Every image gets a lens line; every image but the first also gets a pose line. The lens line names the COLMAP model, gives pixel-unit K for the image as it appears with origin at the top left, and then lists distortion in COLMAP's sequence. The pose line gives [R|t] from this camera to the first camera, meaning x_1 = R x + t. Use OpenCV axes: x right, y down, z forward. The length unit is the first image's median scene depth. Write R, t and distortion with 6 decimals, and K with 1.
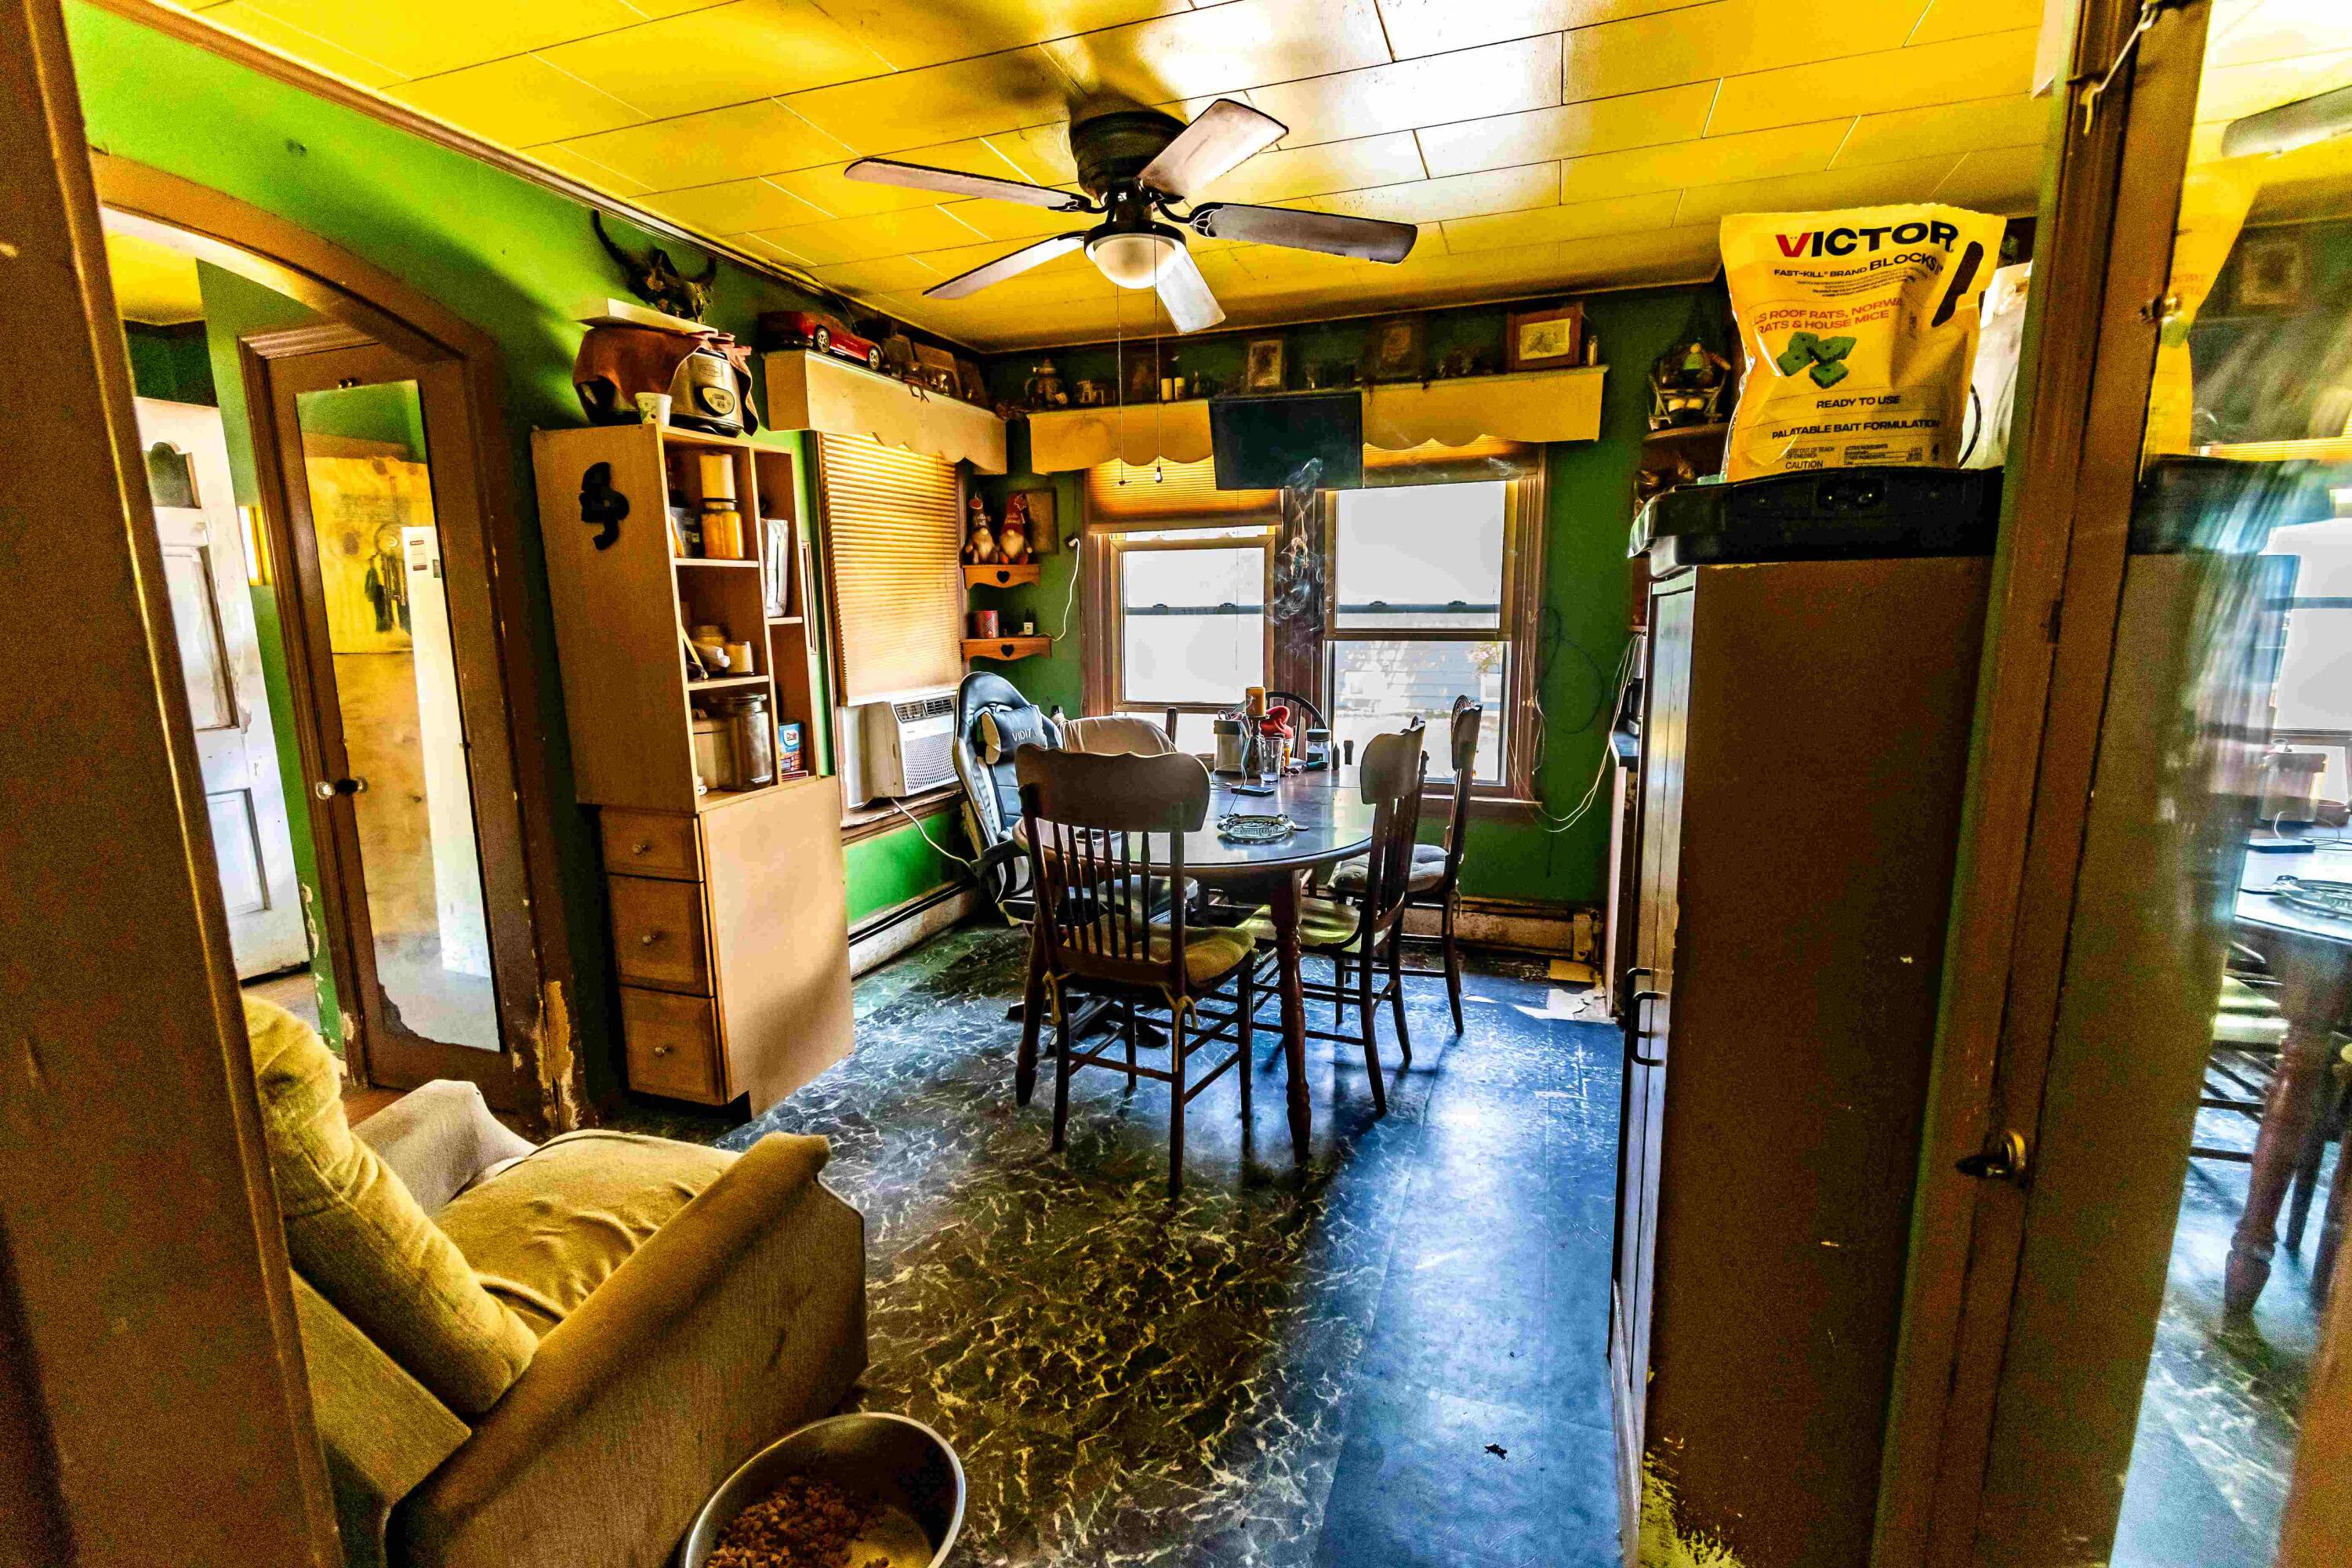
lens RADIAL K [[1031.9, 0, 1183.5], [0, 1031.9, 791.0], [0, 0, 1]] dist [0.001456, -0.000986]
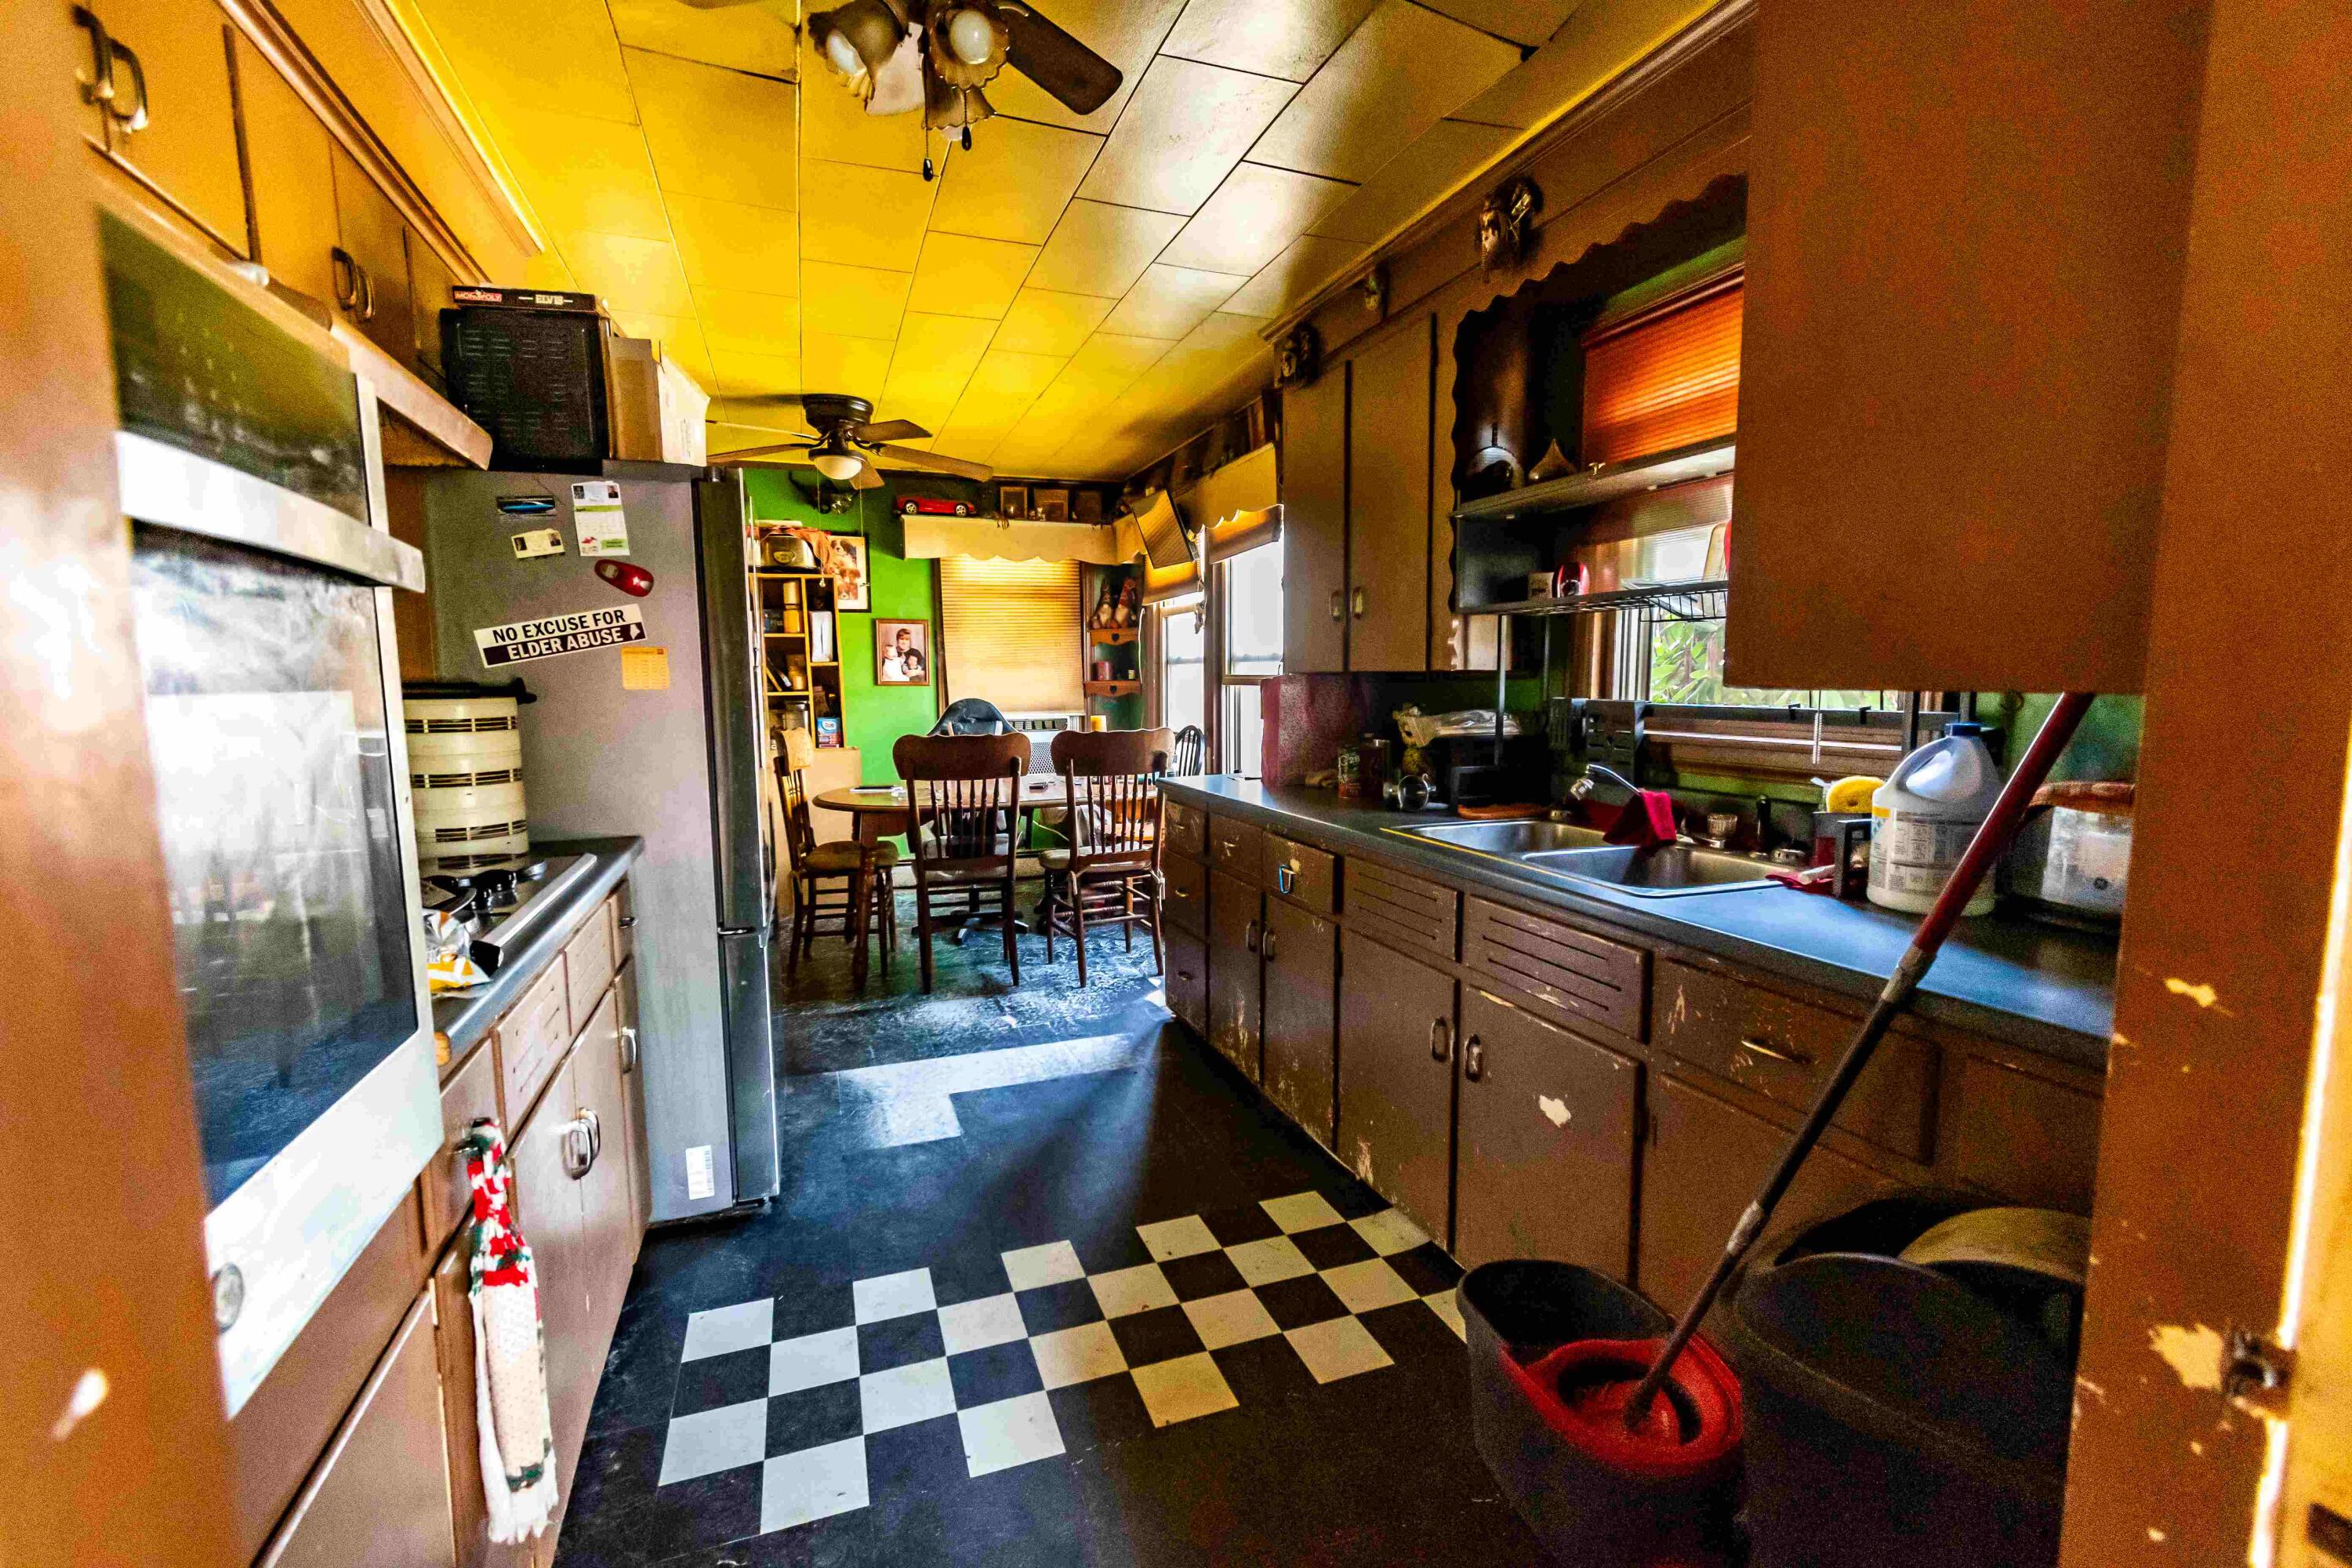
lens RADIAL K [[1031.9, 0, 1183.5], [0, 1031.9, 791.0], [0, 0, 1]] dist [0.001456, -0.000986]
pose [[0.628667, 0.096481, -0.771667, 1.181612], [-0.140250, 0.990070, 0.009528, -0.033774], [0.764924, 0.102236, 0.635955, 0.246055]]
